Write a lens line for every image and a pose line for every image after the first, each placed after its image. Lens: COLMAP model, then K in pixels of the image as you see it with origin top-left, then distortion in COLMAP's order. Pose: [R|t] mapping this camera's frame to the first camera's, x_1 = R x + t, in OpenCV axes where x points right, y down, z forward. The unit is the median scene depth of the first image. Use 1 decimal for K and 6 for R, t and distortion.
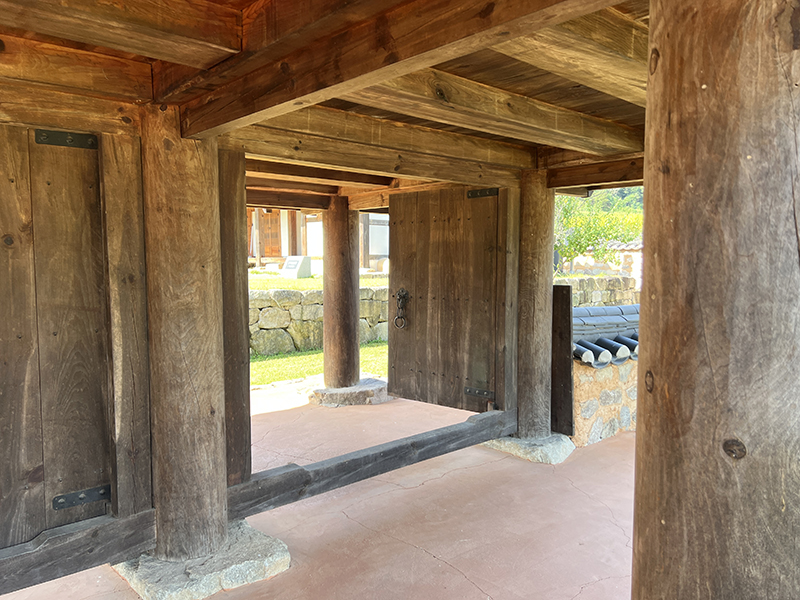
lens RADIAL K [[605.5, 0, 399.4], [0, 605.5, 315.1], [0, 0, 1]] dist [0.063904, -0.063837]
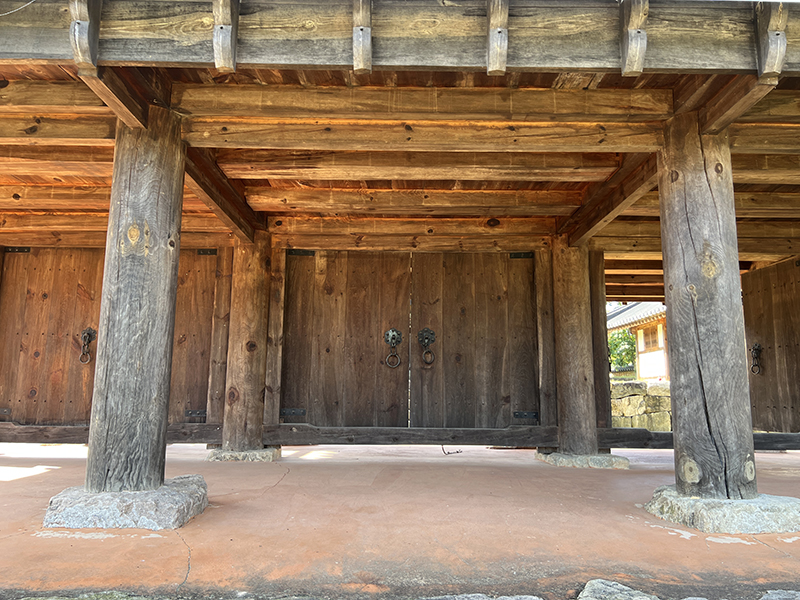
lens RADIAL K [[605.5, 0, 404.0], [0, 605.5, 300.2], [0, 0, 1]] dist [0.063904, -0.063837]
pose [[0.761501, -0.101953, -0.640095, 0.555822], [-0.060284, 0.972131, -0.226556, 0.412985], [0.645355, 0.211110, 0.734132, -0.909759]]
